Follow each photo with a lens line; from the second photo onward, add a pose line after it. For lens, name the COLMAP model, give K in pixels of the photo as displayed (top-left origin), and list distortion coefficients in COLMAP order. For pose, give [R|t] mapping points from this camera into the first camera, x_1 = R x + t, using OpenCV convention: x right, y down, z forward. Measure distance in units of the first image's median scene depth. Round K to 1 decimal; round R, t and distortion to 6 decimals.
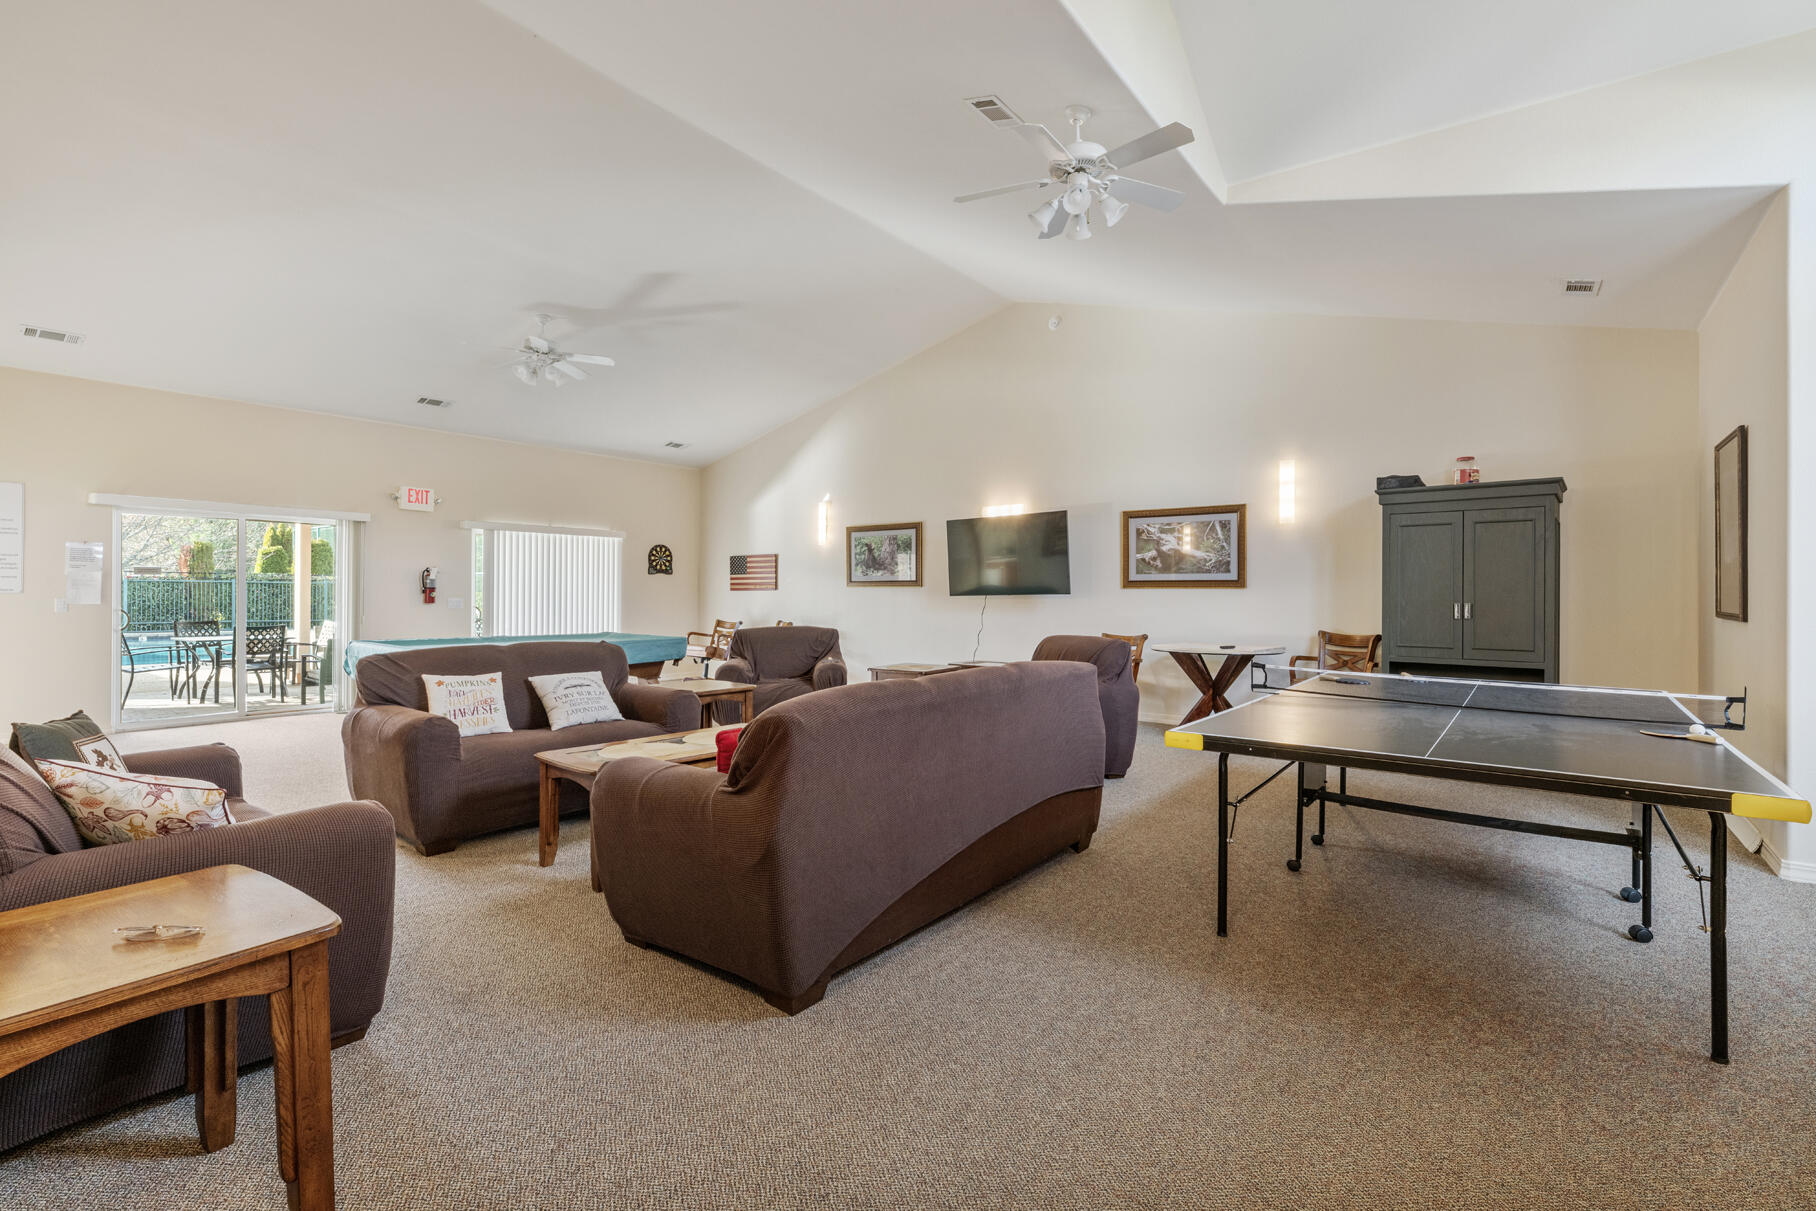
lens RADIAL K [[816.7, 0, 908.0], [0, 816.7, 605.5], [0, 0, 1]] dist [0.000464, 0.000068]
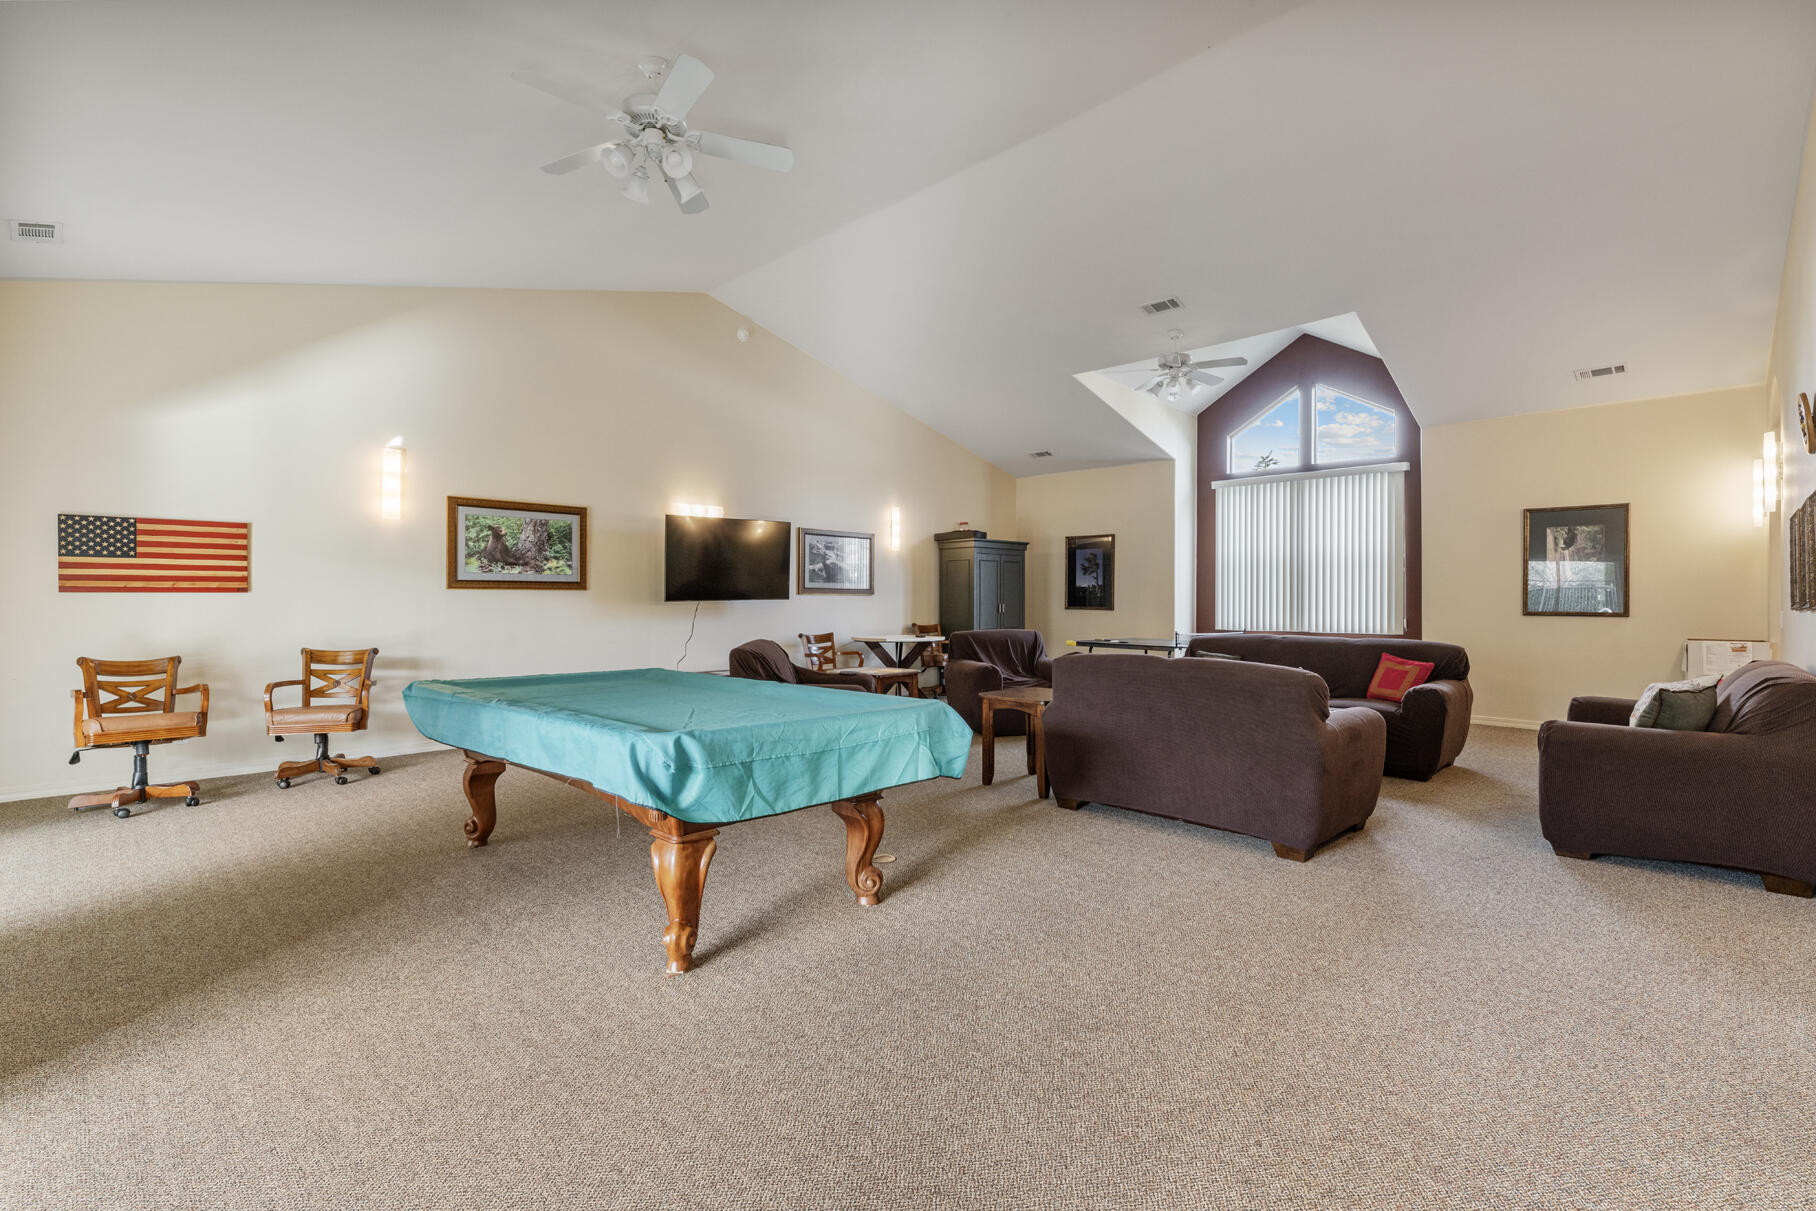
lens RADIAL K [[816.7, 0, 908.0], [0, 816.7, 605.5], [0, 0, 1]] dist [0.000464, 0.000068]
pose [[0.125400, -0.000124, 0.992106, -0.690291], [0.023027, 0.999731, -0.002786, 0.000743], [-0.991839, 0.023194, 0.125369, 0.572357]]
